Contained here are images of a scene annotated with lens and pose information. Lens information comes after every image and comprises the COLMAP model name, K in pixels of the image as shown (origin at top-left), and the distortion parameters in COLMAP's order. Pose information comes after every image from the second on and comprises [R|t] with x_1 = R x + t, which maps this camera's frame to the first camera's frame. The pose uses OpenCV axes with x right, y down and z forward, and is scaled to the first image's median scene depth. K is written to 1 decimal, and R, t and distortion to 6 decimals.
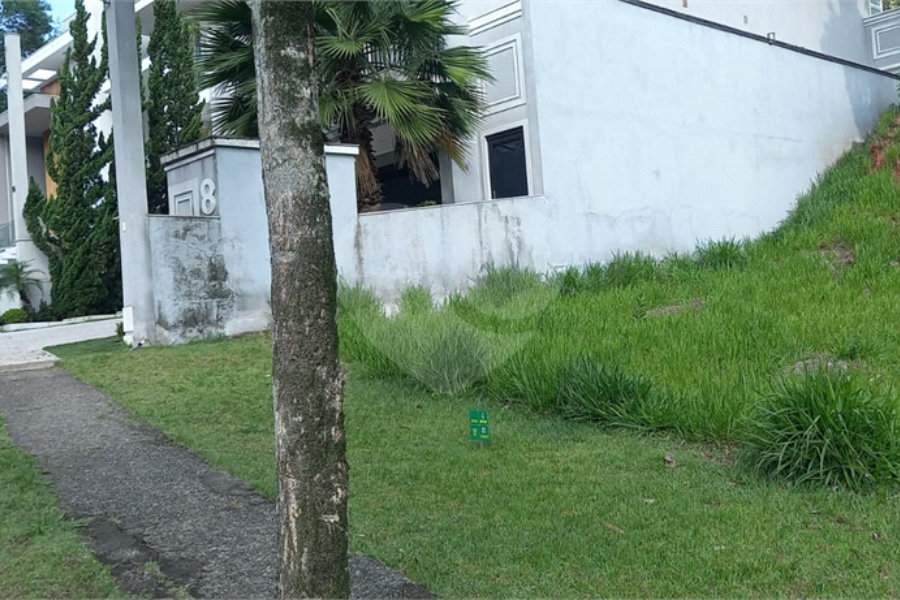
lens RADIAL K [[971.7, 0, 448.1], [0, 971.7, 288.1], [0, 0, 1]] dist [0.083296, -0.140951]
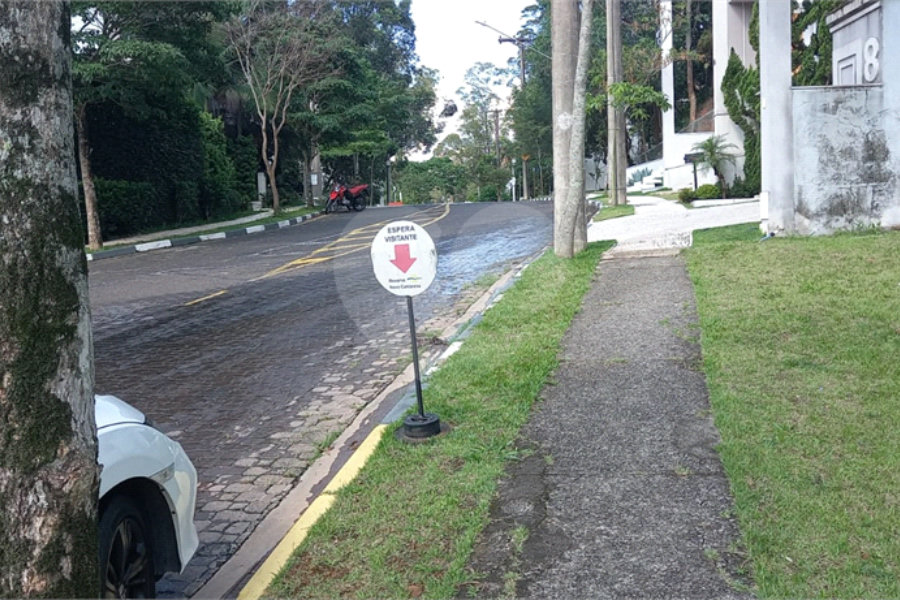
lens RADIAL K [[971.7, 0, 448.1], [0, 971.7, 288.1], [0, 0, 1]] dist [0.083296, -0.140951]
pose [[0.735310, 0.083344, -0.672587, 0.073956], [0.010522, 0.990886, 0.134290, -0.017064], [0.677649, -0.105822, 0.727732, 0.120179]]
